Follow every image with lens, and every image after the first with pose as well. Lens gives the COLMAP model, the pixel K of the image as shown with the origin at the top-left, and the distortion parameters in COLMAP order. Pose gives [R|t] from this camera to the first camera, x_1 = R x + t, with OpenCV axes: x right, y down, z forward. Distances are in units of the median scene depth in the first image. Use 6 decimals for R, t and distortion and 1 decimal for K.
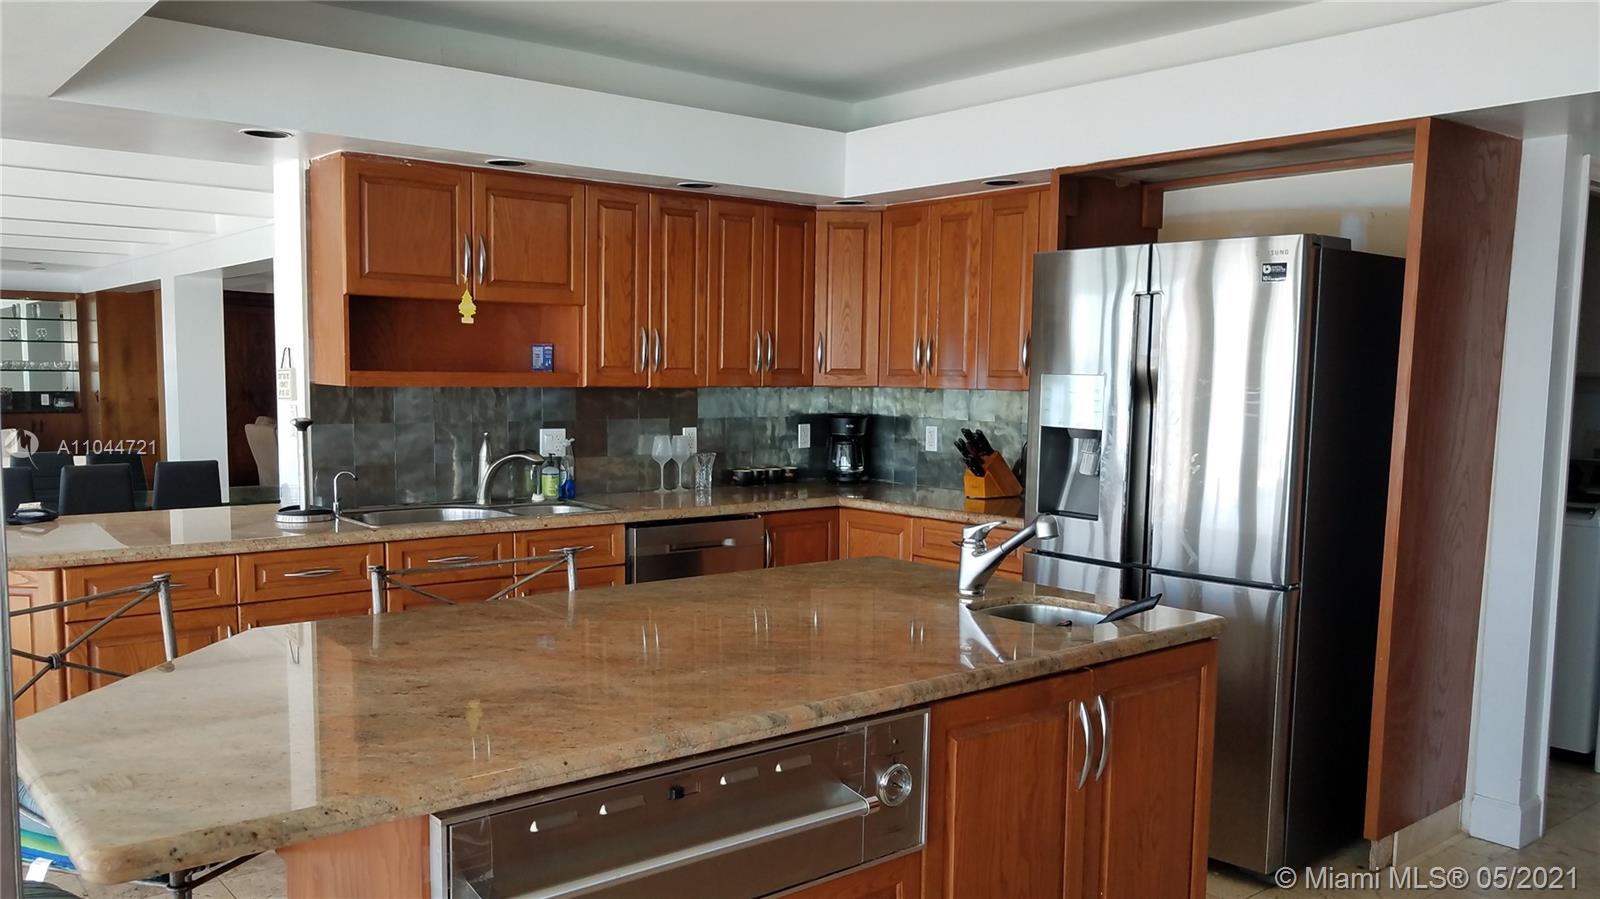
lens RADIAL K [[1251.6, 0, 797.6], [0, 1251.6, 514.9], [0, 0, 1]] dist [0.024182, -0.041503]
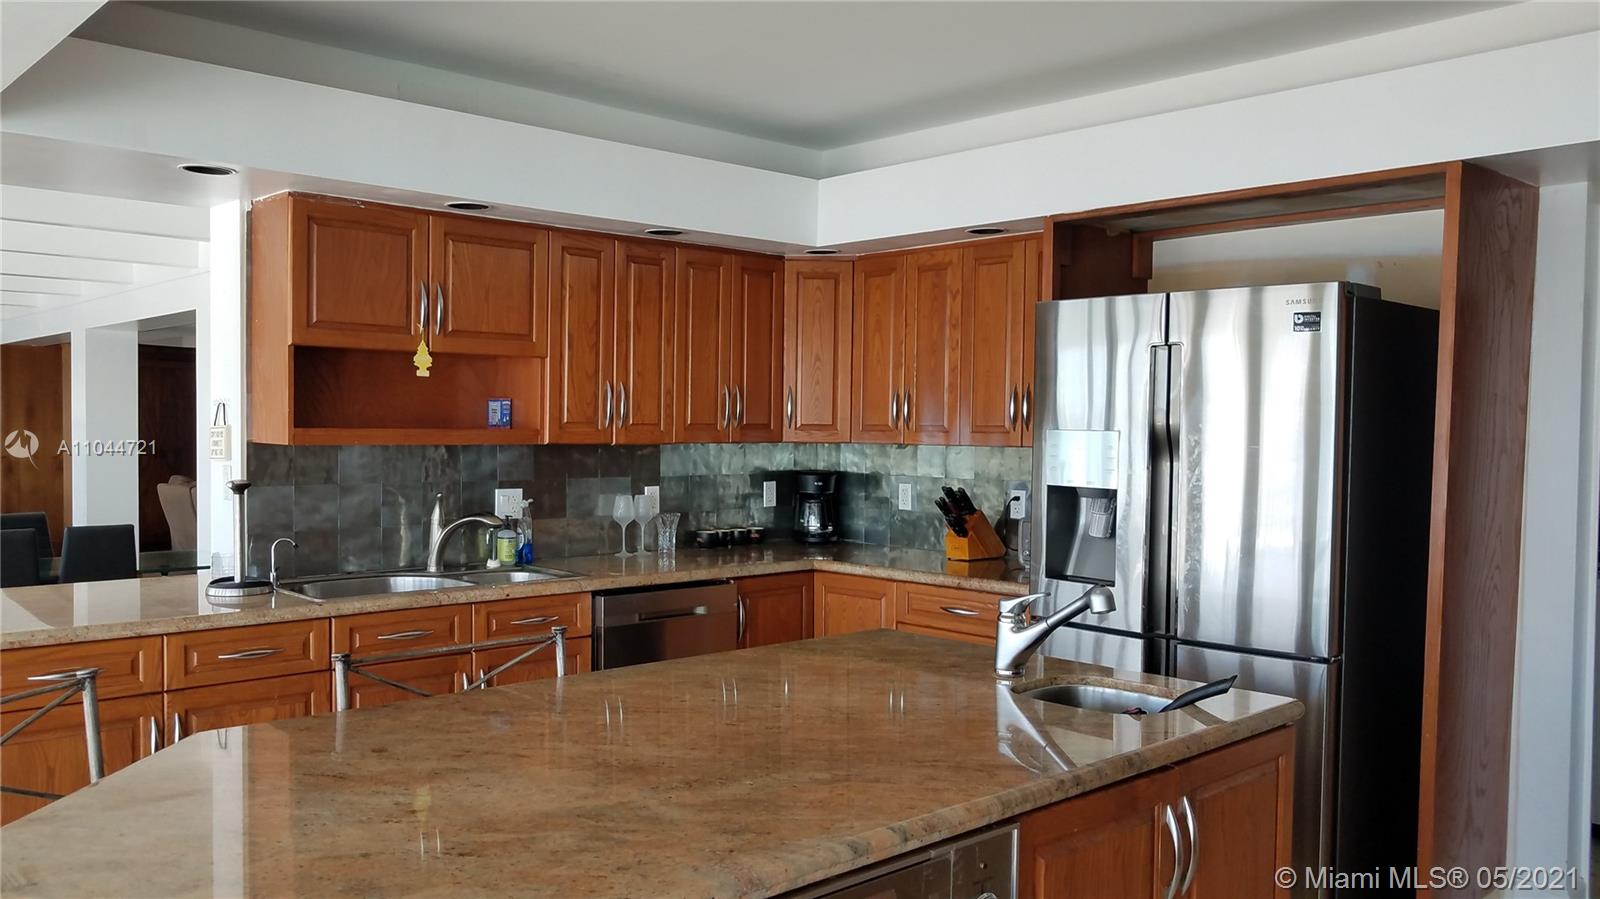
lens RADIAL K [[1251.6, 0, 783.6], [0, 1251.6, 481.3], [0, 0, 1]] dist [0.024182, -0.041503]
pose [[0.998498, -0.004506, 0.054607, -0.046691], [0.008318, 0.997526, -0.069798, -0.008740], [-0.054157, 0.070147, 0.996065, 0.069352]]
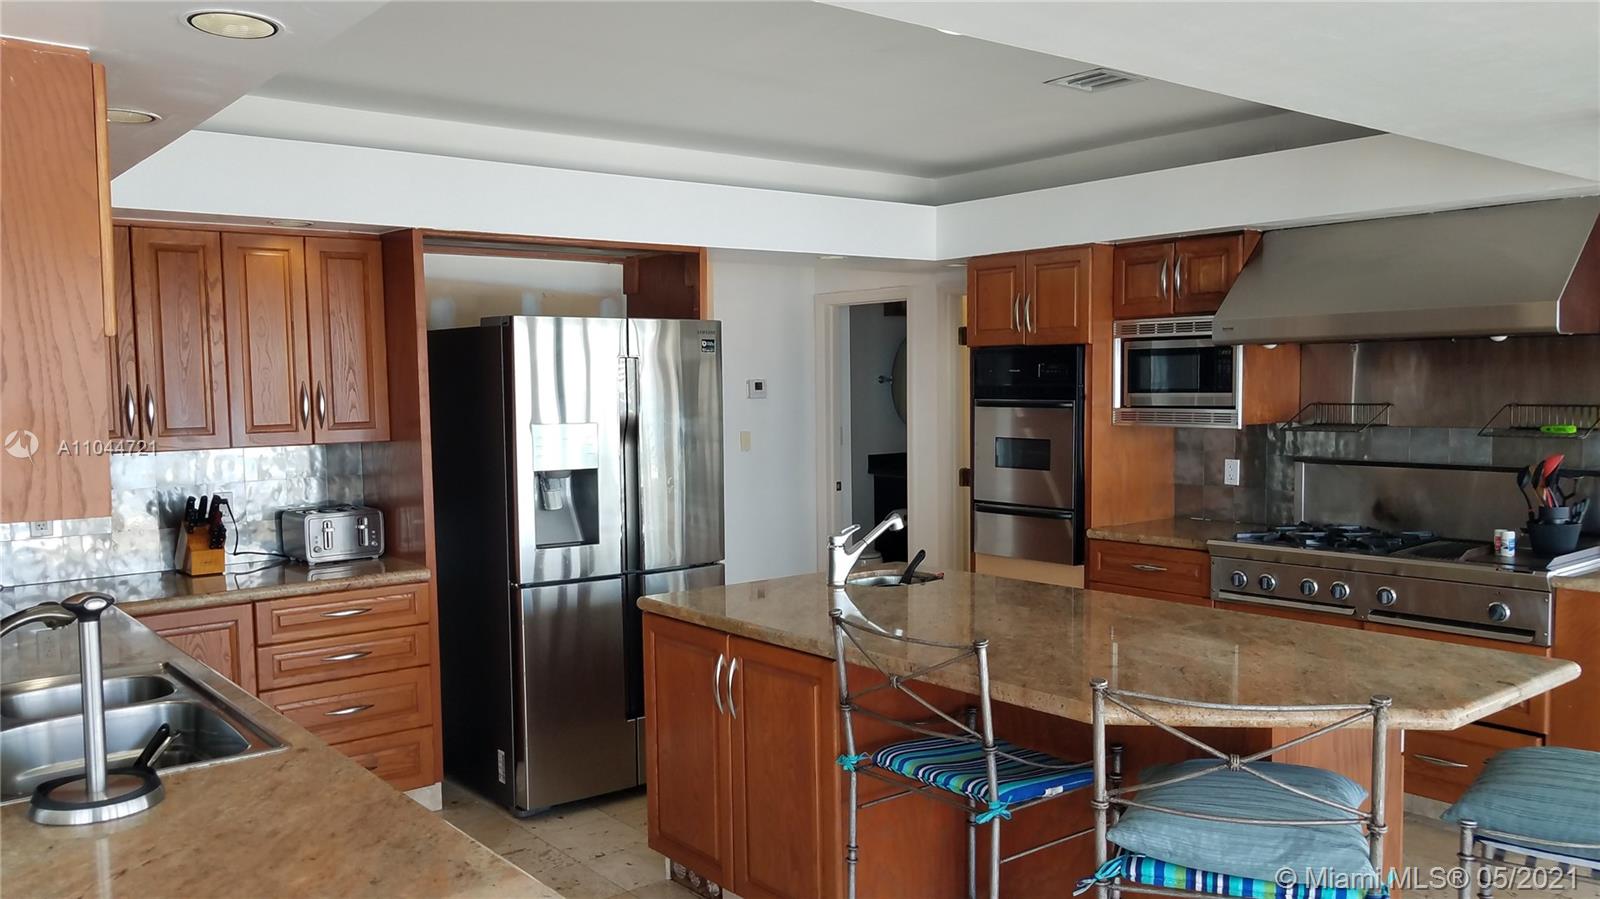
lens RADIAL K [[1251.6, 0, 800.9], [0, 1251.6, 462.4], [0, 0, 1]] dist [0.024182, -0.041503]
pose [[0.032446, -0.078364, 0.996397, -0.787143], [0.133815, 0.988287, 0.073369, -0.111681], [-0.990475, 0.130952, 0.042552, 0.625449]]
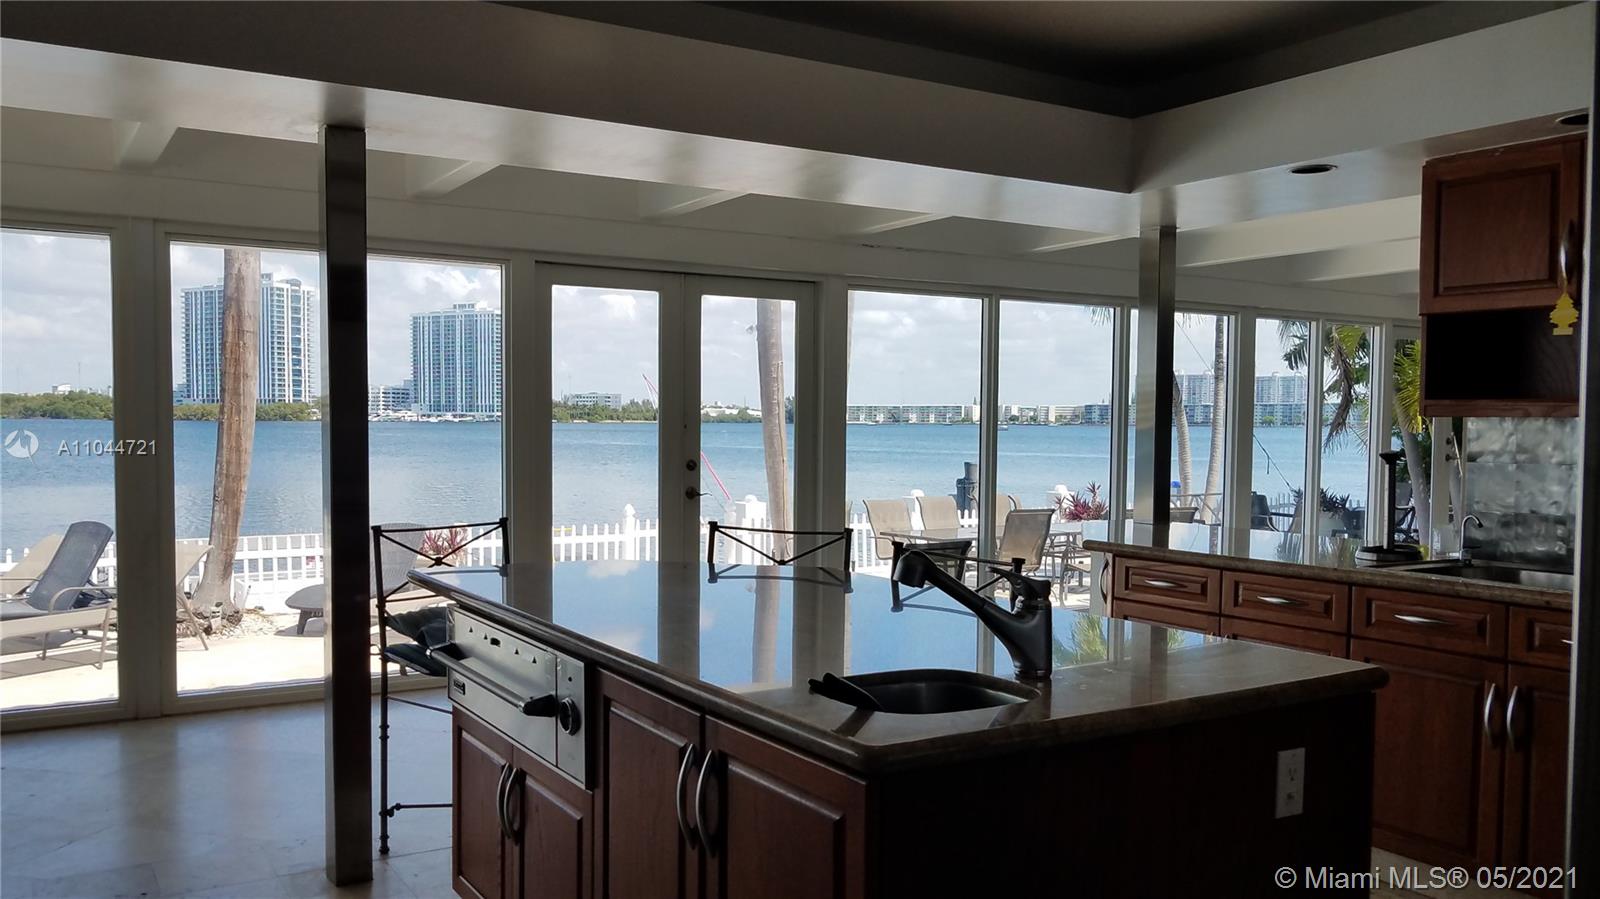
lens RADIAL K [[1251.6, 0, 750.9], [0, 1251.6, 484.4], [0, 0, 1]] dist [0.024182, -0.041503]
pose [[-0.153241, 0.037283, -0.987485, 0.552166], [-0.127632, 0.990171, 0.057191, -0.039945], [0.979912, 0.134798, -0.146977, 0.604454]]
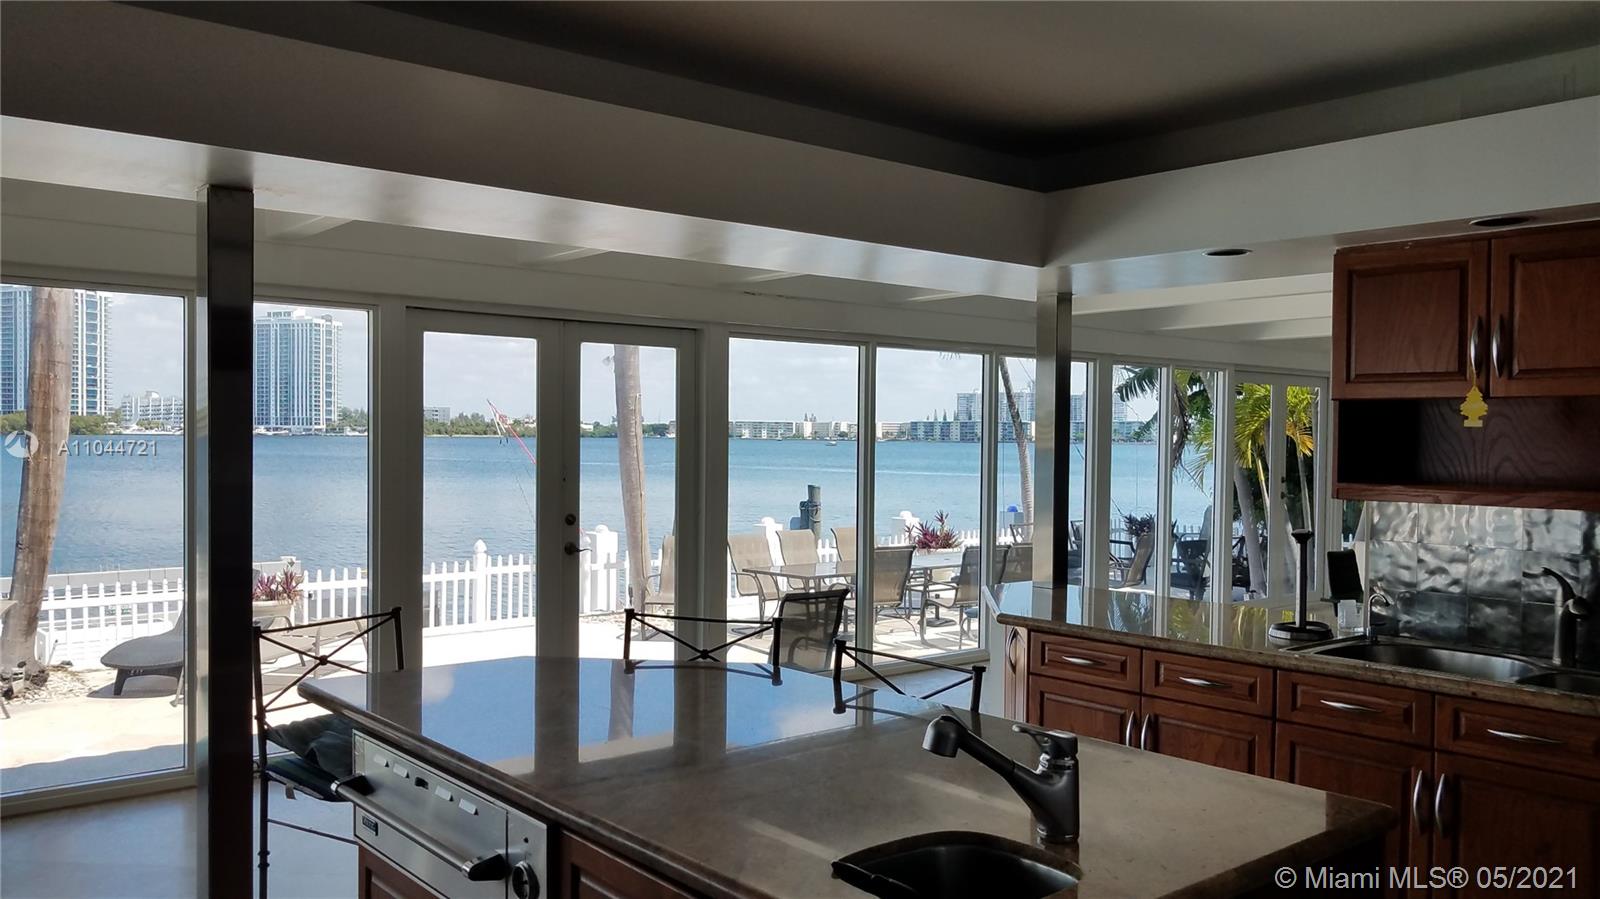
lens RADIAL K [[1251.6, 0, 772.7], [0, 1251.6, 465.7], [0, 0, 1]] dist [0.024182, -0.041503]
pose [[-0.003159, 0.010824, -0.999936, 0.510356], [-0.130351, 0.991405, 0.011143, -0.075335], [0.991463, 0.130378, -0.001721, 0.535348]]
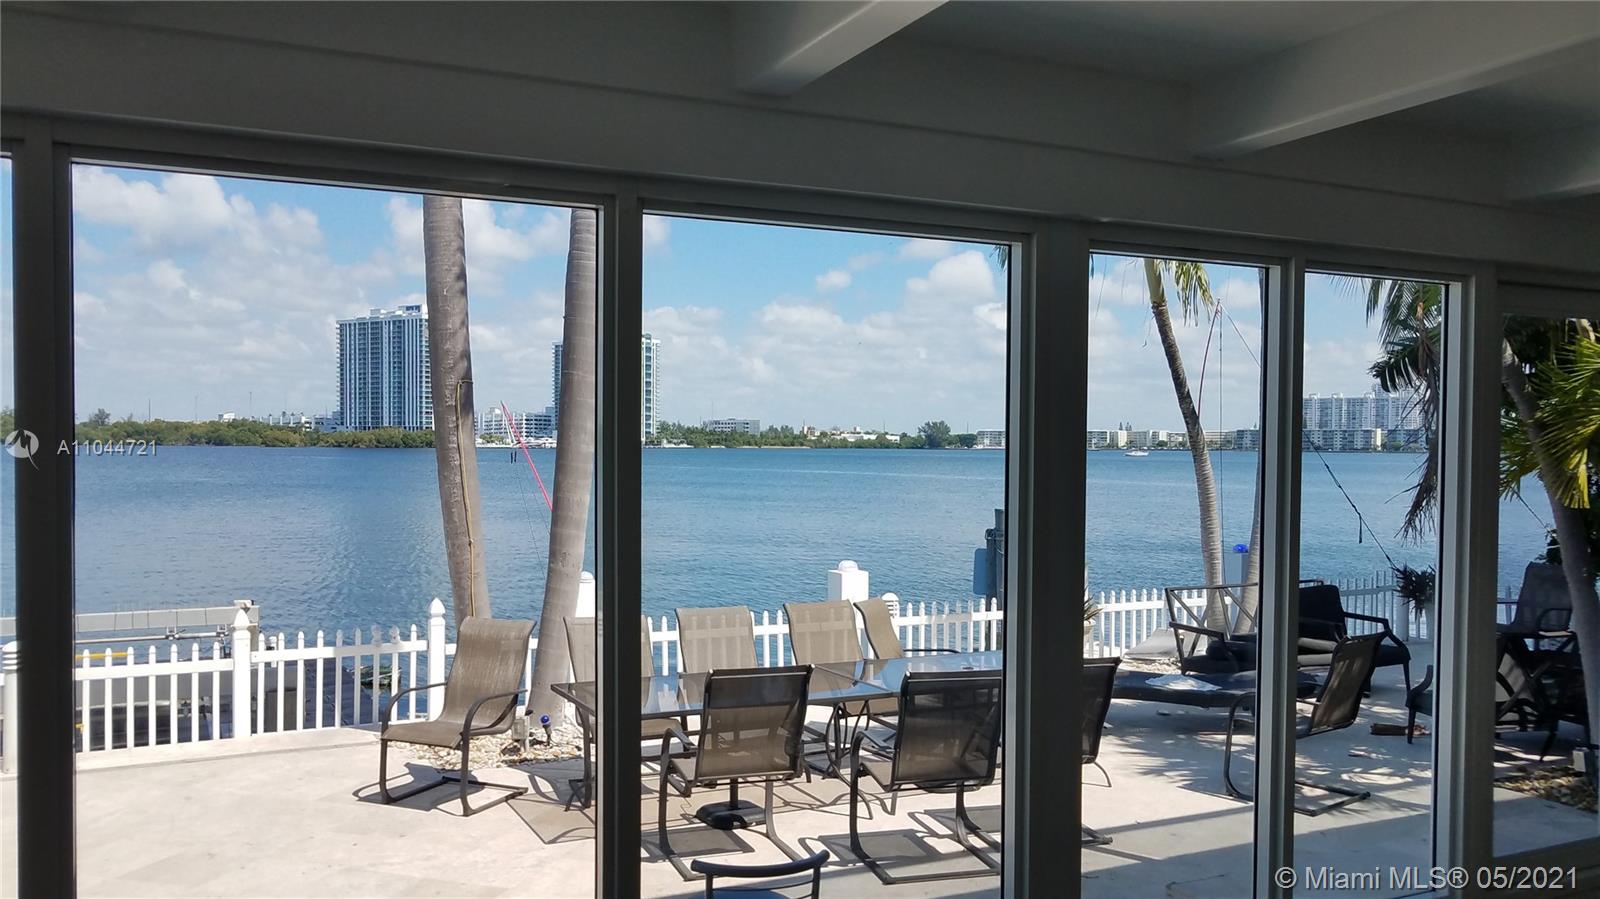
lens RADIAL K [[1251.6, 0, 767.7], [0, 1251.6, 464.8], [0, 0, 1]] dist [0.024182, -0.041503]
pose [[-0.250984, 0.001636, -0.967990, -0.747341], [-0.125053, 0.991564, 0.034100, -0.160998], [0.959880, 0.129608, -0.248662, 1.075348]]
